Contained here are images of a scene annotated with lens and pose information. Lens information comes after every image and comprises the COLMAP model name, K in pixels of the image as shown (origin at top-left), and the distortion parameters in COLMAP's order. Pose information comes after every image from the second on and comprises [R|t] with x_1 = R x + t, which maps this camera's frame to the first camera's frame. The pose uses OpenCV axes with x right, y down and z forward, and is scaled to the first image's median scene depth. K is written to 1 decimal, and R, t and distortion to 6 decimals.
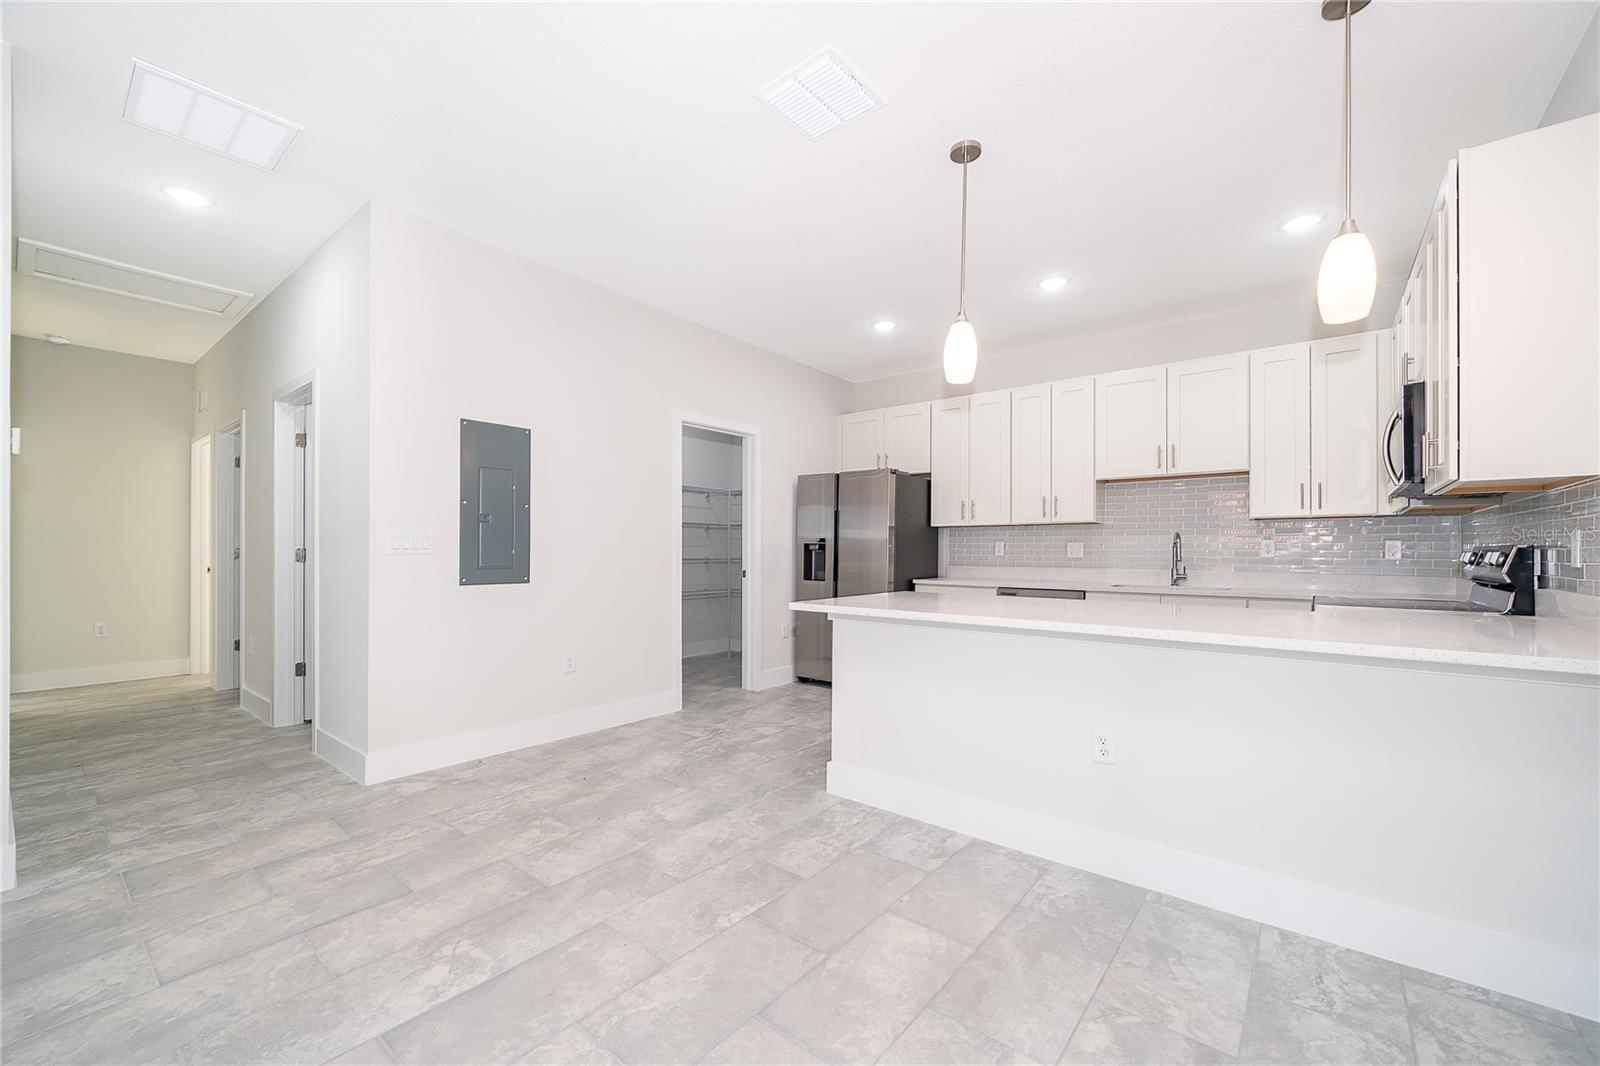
lens RADIAL K [[642.7, 0, 799.3], [0, 642.7, 549.9], [0, 0, 1]] dist [-0.002520, -0.000129]
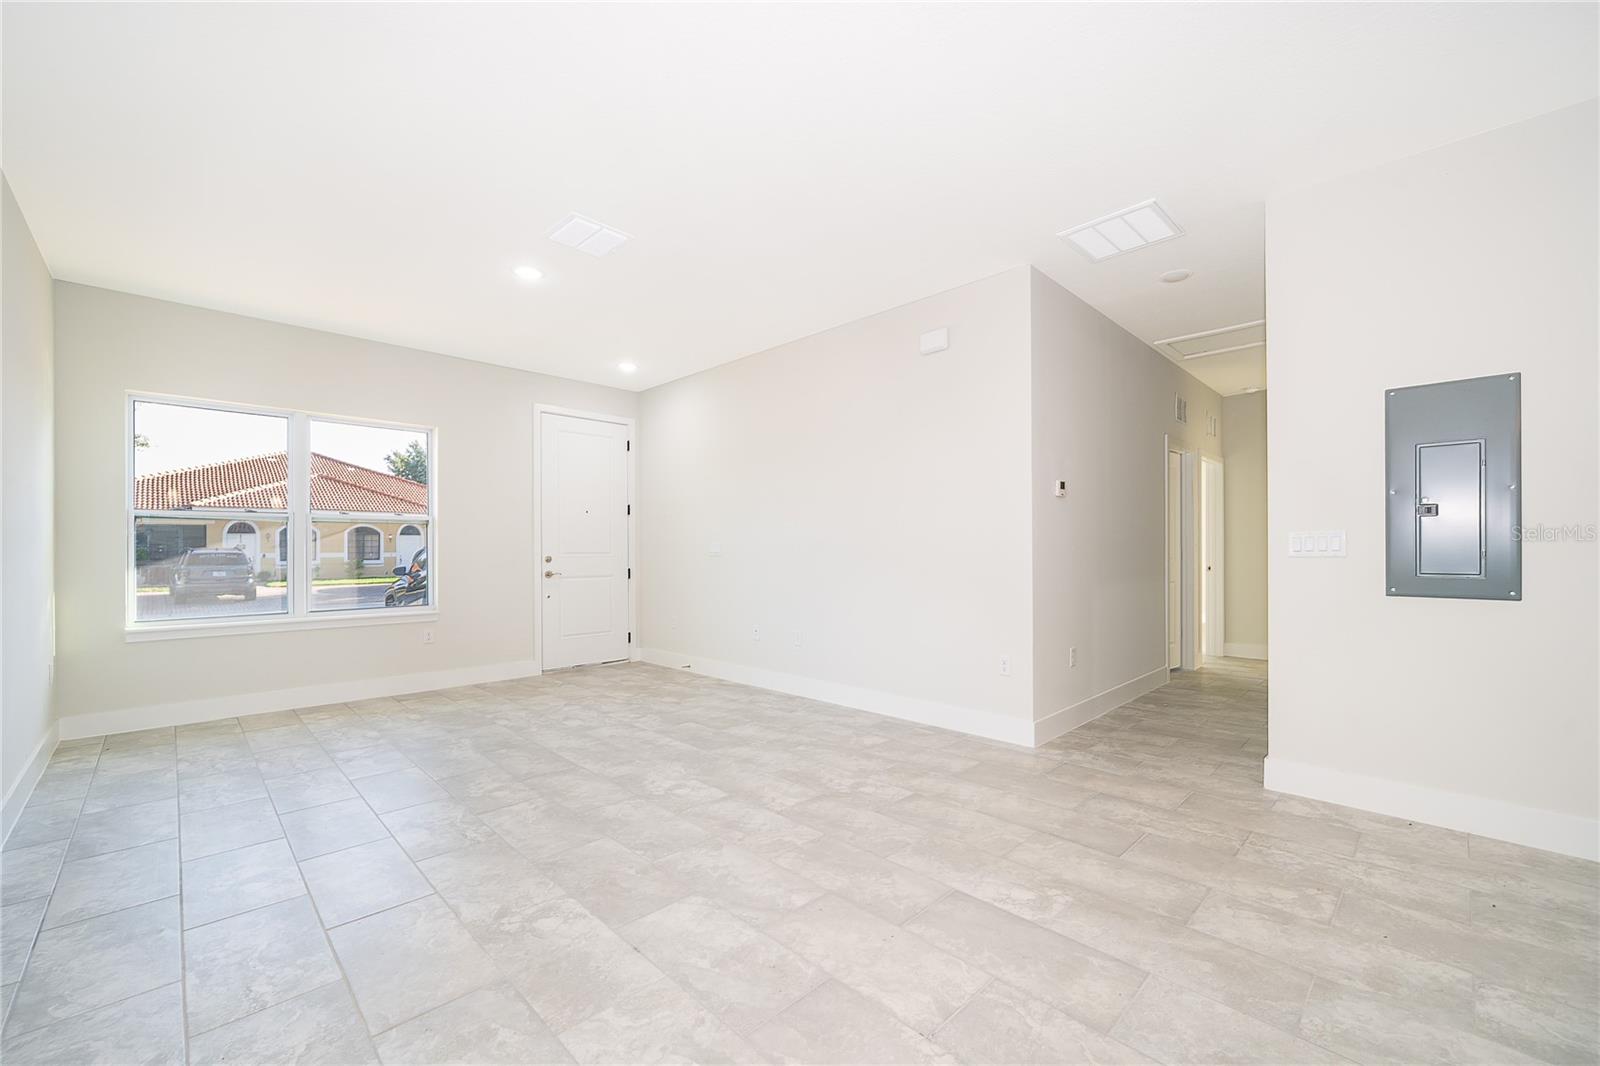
lens RADIAL K [[642.7, 0, 799.3], [0, 642.7, 549.9], [0, 0, 1]] dist [-0.002520, -0.000129]
pose [[-0.110060, -0.004229, -0.993916, 0.417708], [0.003652, 0.999982, -0.004660, -0.001755], [0.993918, -0.004142, -0.110042, 0.409282]]
